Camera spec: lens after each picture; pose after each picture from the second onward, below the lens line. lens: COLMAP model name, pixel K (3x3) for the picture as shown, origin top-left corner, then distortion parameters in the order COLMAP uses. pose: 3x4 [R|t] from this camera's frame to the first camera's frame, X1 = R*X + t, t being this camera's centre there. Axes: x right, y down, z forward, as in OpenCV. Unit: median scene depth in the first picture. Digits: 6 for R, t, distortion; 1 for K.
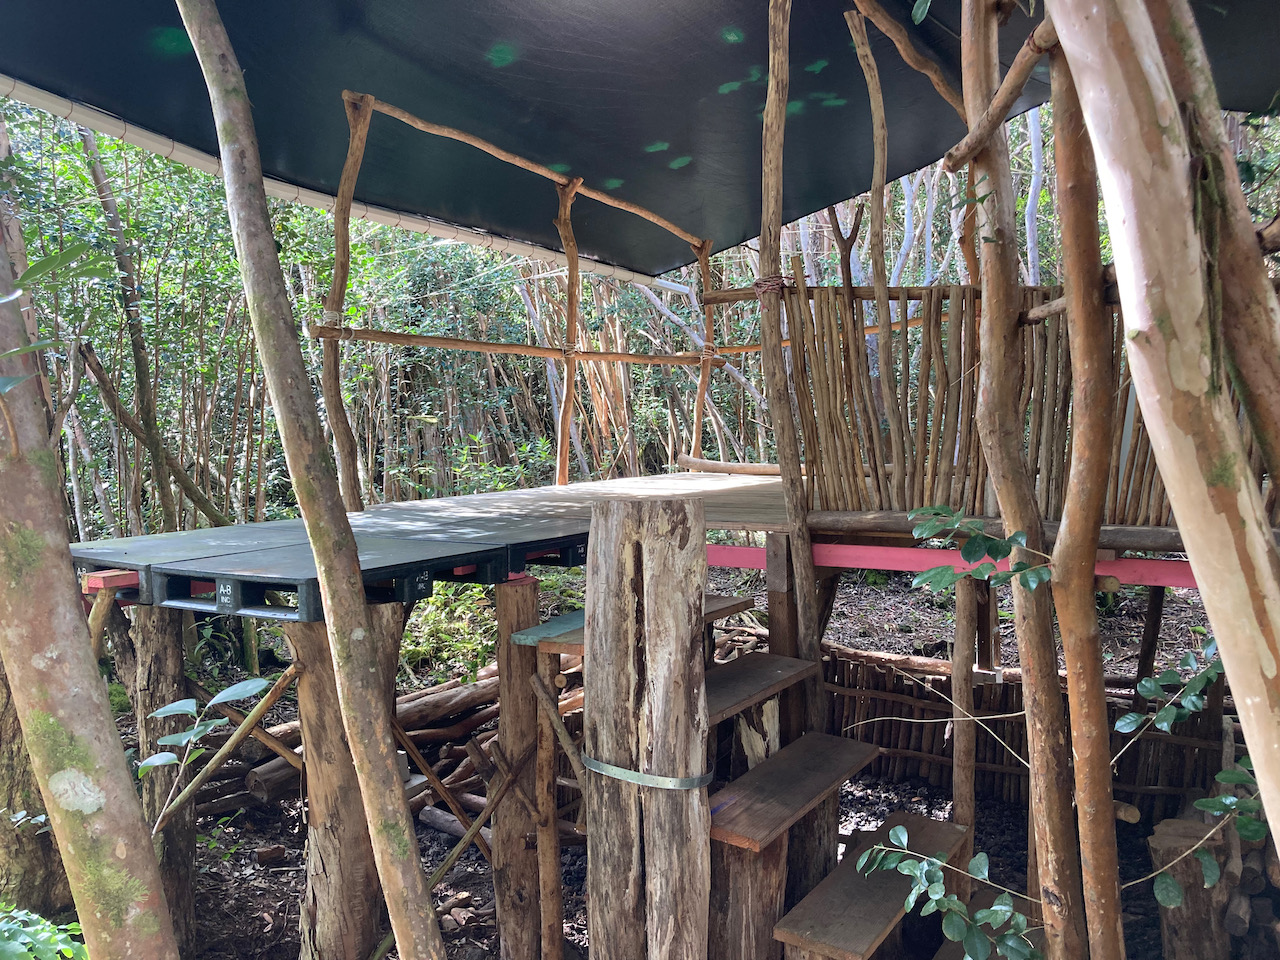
lens RADIAL K [[1046.7, 0, 640.3], [0, 1046.7, 467.4], [0, 0, 1]] dist [0.020459, -0.007997]
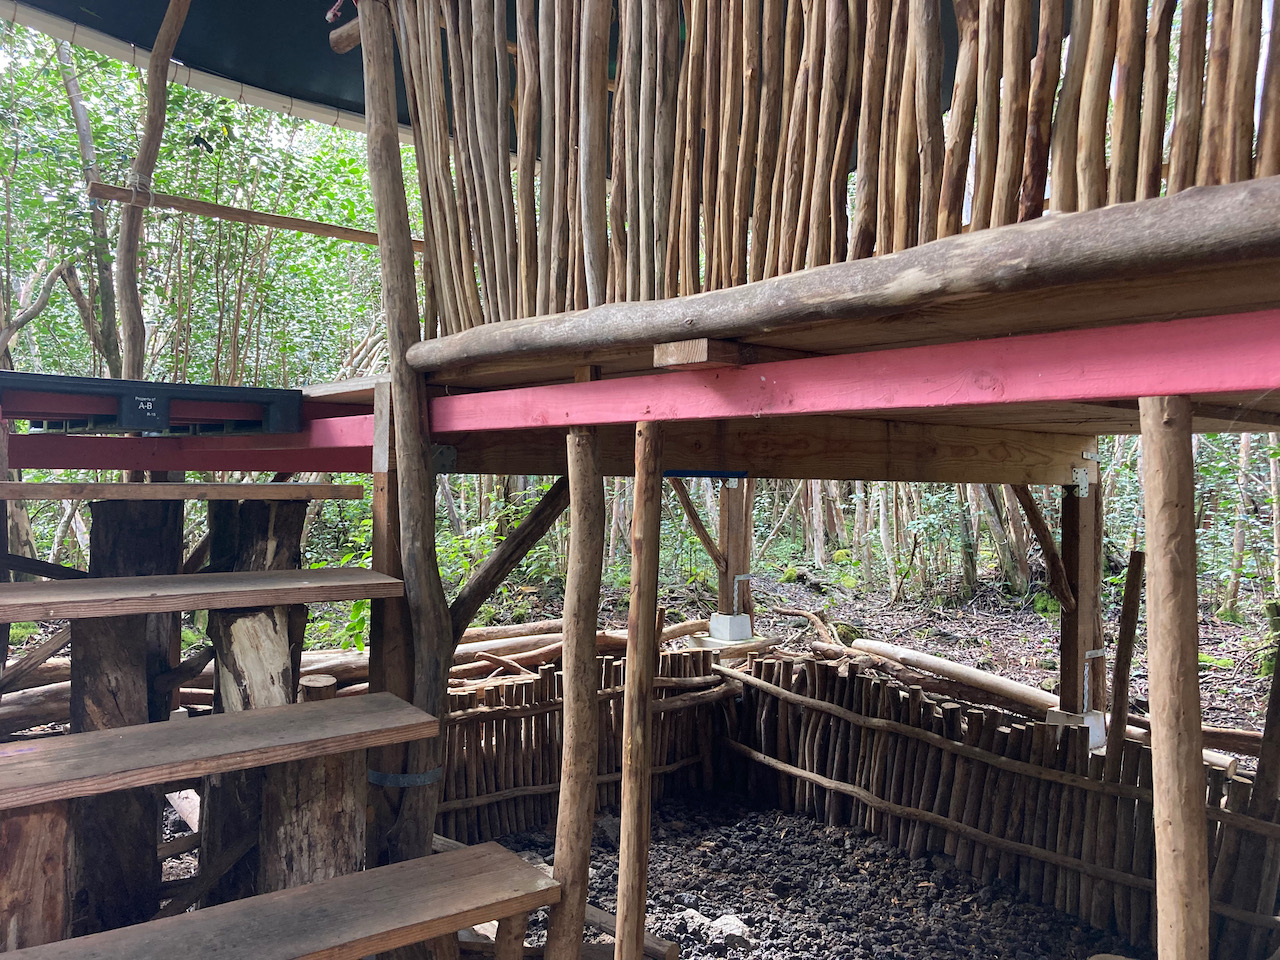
lens RADIAL K [[1056.9, 0, 638.8], [0, 1056.9, 457.2], [0, 0, 1]] dist [0.024842, -0.015593]
pose [[0.945702, 0.027526, -0.323866, 0.573324], [-0.046648, 0.997587, -0.051430, 0.158783], [0.321669, 0.063745, 0.944704, 0.515834]]
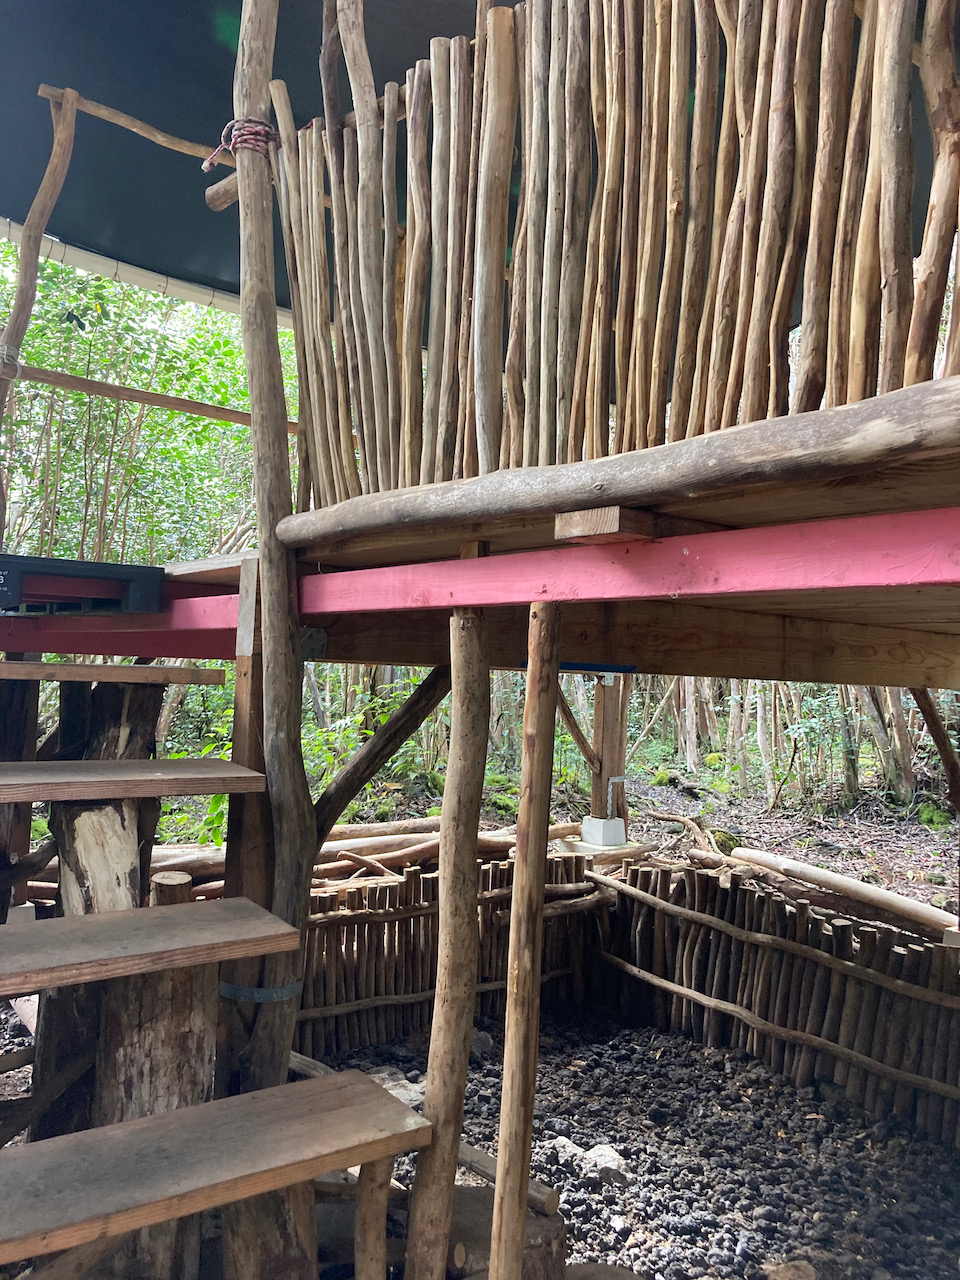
lens RADIAL K [[1059.4, 0, 486.1], [0, 1059.4, 616.2], [0, 0, 1]] dist [-0.000256, 0.046689]
pose [[0.939252, 0.037230, -0.341202, 0.540041], [-0.070872, 0.993713, -0.086666, 0.162601], [0.335830, 0.105583, 0.935986, 0.570762]]
